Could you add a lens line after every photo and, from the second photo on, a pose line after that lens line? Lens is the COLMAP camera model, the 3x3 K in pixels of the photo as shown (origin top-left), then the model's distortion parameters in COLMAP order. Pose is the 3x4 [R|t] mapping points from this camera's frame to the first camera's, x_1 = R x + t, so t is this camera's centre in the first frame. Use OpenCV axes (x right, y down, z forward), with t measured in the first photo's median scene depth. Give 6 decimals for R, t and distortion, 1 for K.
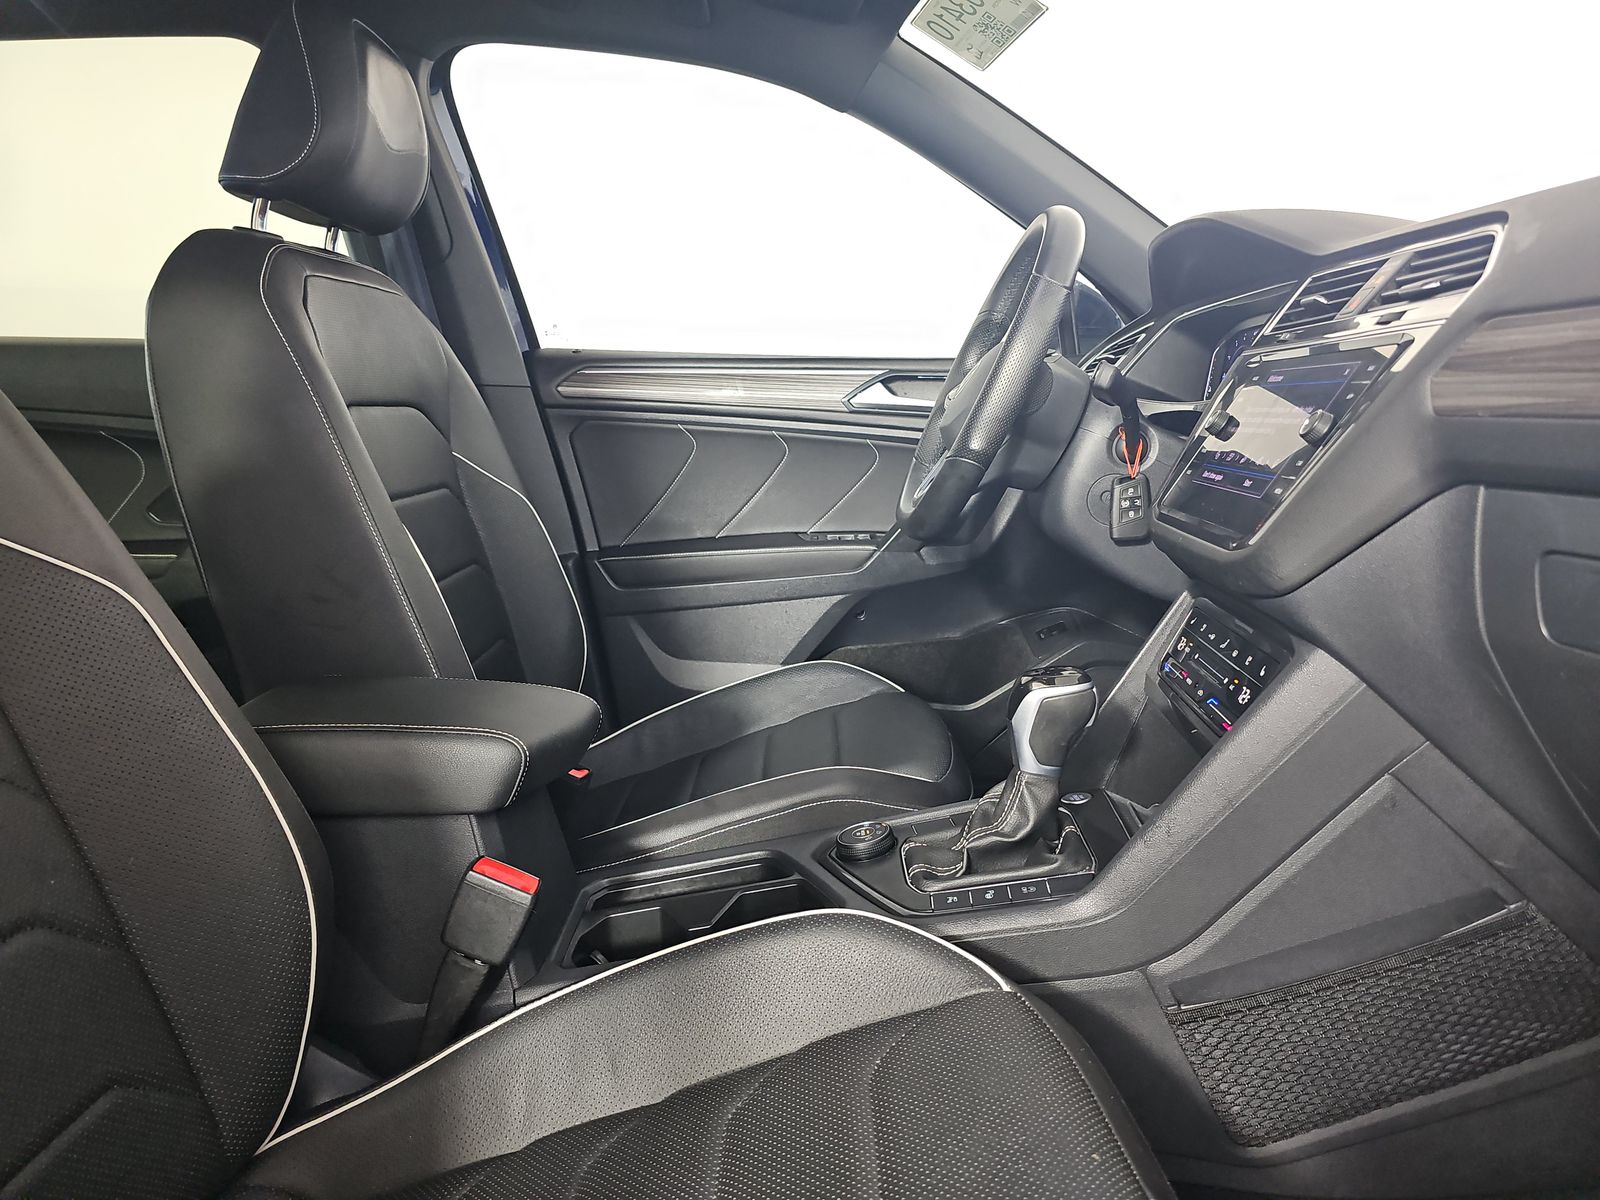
lens RADIAL K [[1087.9, 0, 800.0], [0, 1087.9, 600.0], [0, 0, 1]] dist [-0.005372, -0.001992]
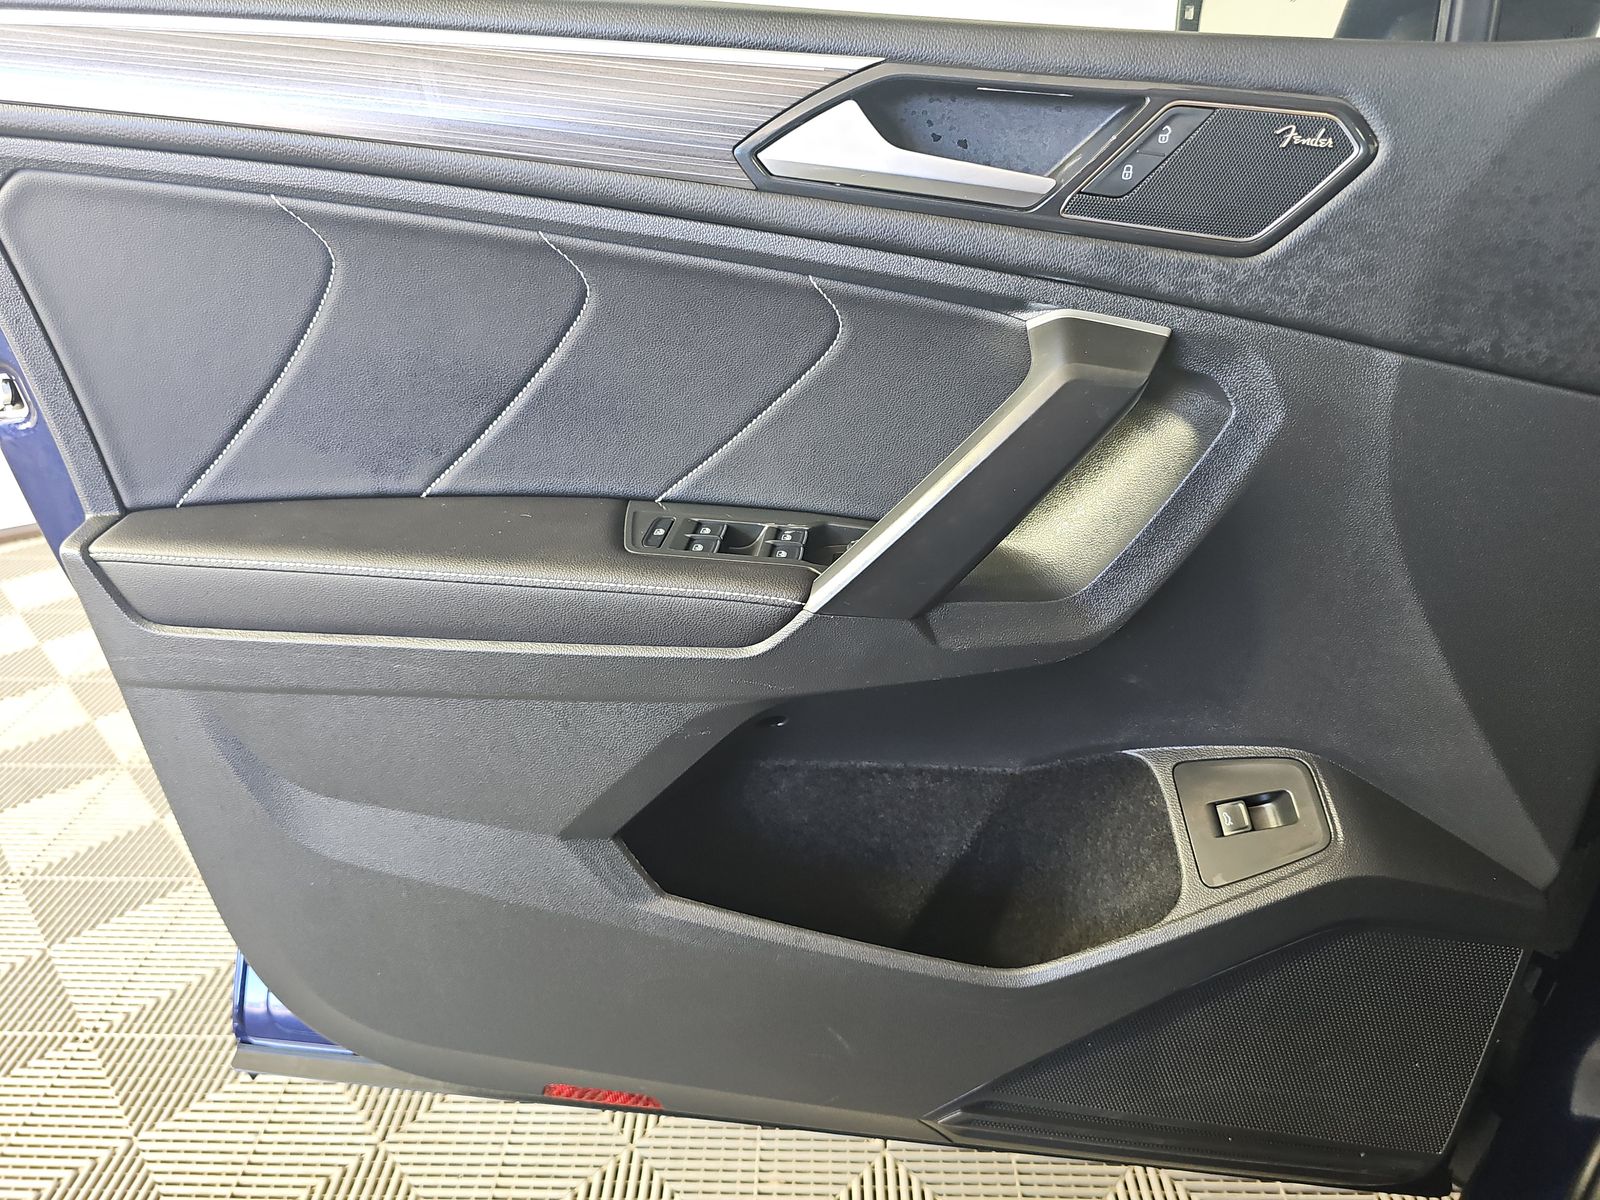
lens RADIAL K [[1087.9, 0, 800.0], [0, 1087.9, 600.0], [0, 0, 1]] dist [-0.005372, -0.001992]
pose [[0.993526, 0.096093, -0.060591, 0.089427], [-0.079471, 0.969046, 0.233741, -0.130058], [0.081176, -0.227413, 0.970409, 0.649682]]
